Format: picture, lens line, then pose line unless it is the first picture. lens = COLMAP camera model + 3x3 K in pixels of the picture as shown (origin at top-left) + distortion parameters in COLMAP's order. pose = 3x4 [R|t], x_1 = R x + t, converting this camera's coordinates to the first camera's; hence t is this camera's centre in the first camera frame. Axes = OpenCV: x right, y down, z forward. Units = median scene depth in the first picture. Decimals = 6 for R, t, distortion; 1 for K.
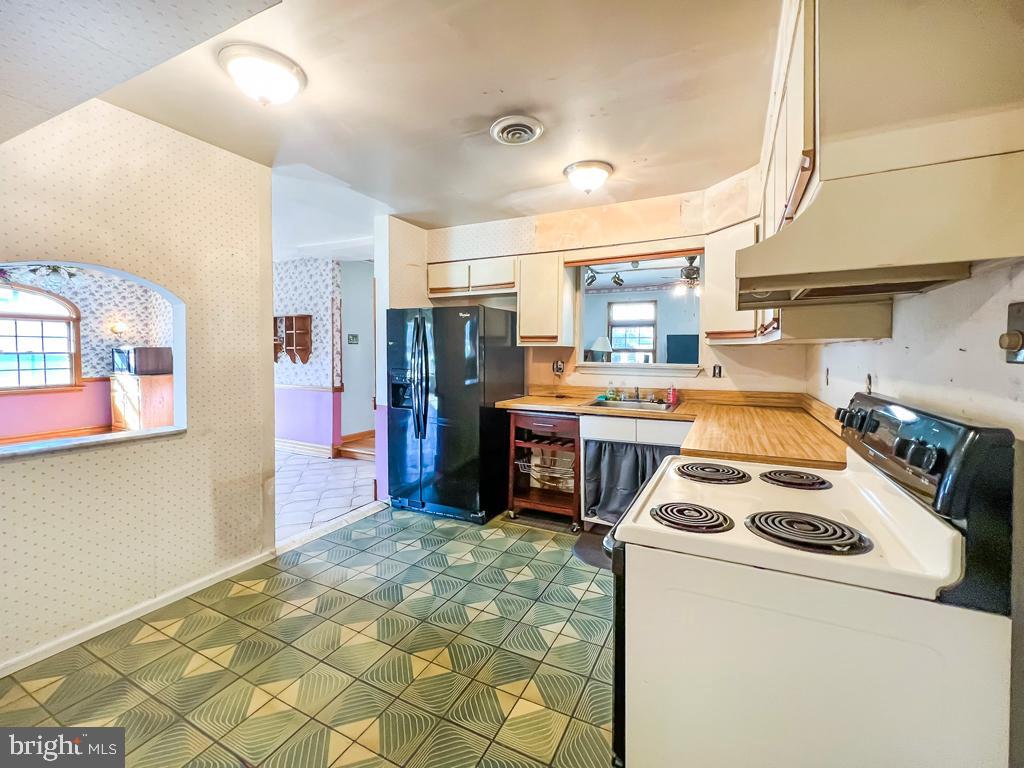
lens RADIAL K [[411.8, 0, 527.5], [0, 411.8, 359.7], [0, 0, 1]] dist [0.000699, 0.000243]
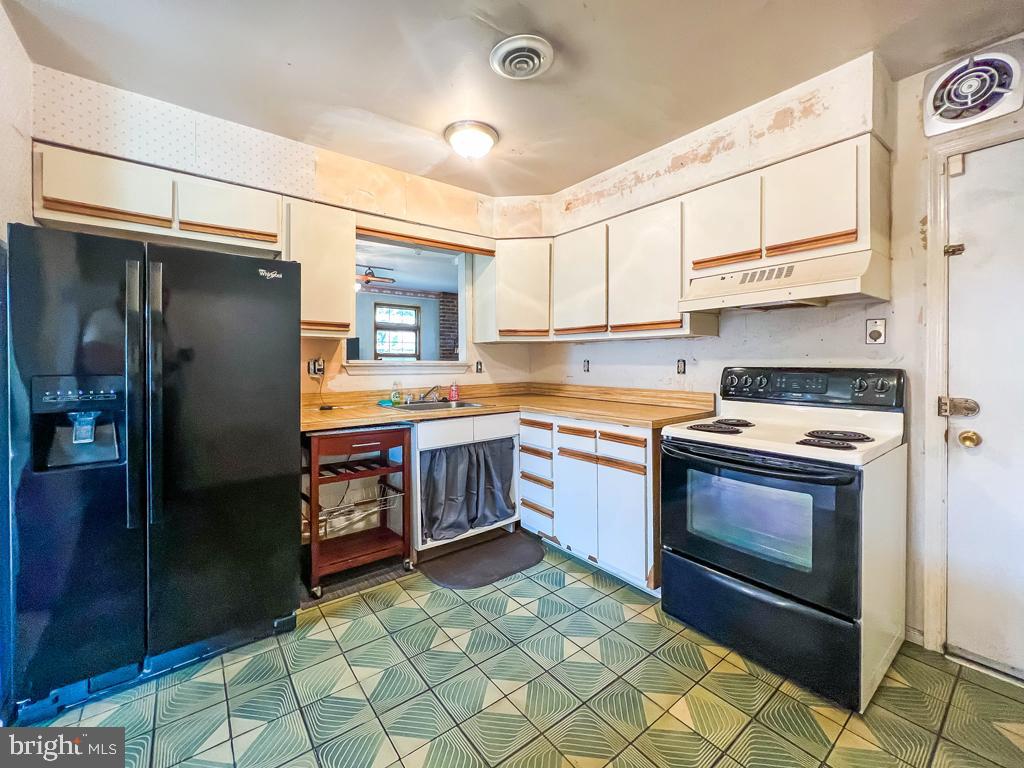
lens RADIAL K [[422.8, 0, 510.8], [0, 422.8, 362.6], [0, 0, 1]] dist [-0.000042, 0.000300]
pose [[0.470202, -0.008532, 0.882518, -0.520043], [0.019843, 0.999803, -0.000907, 0.020701], [-0.882336, 0.017939, 0.470278, 0.440641]]
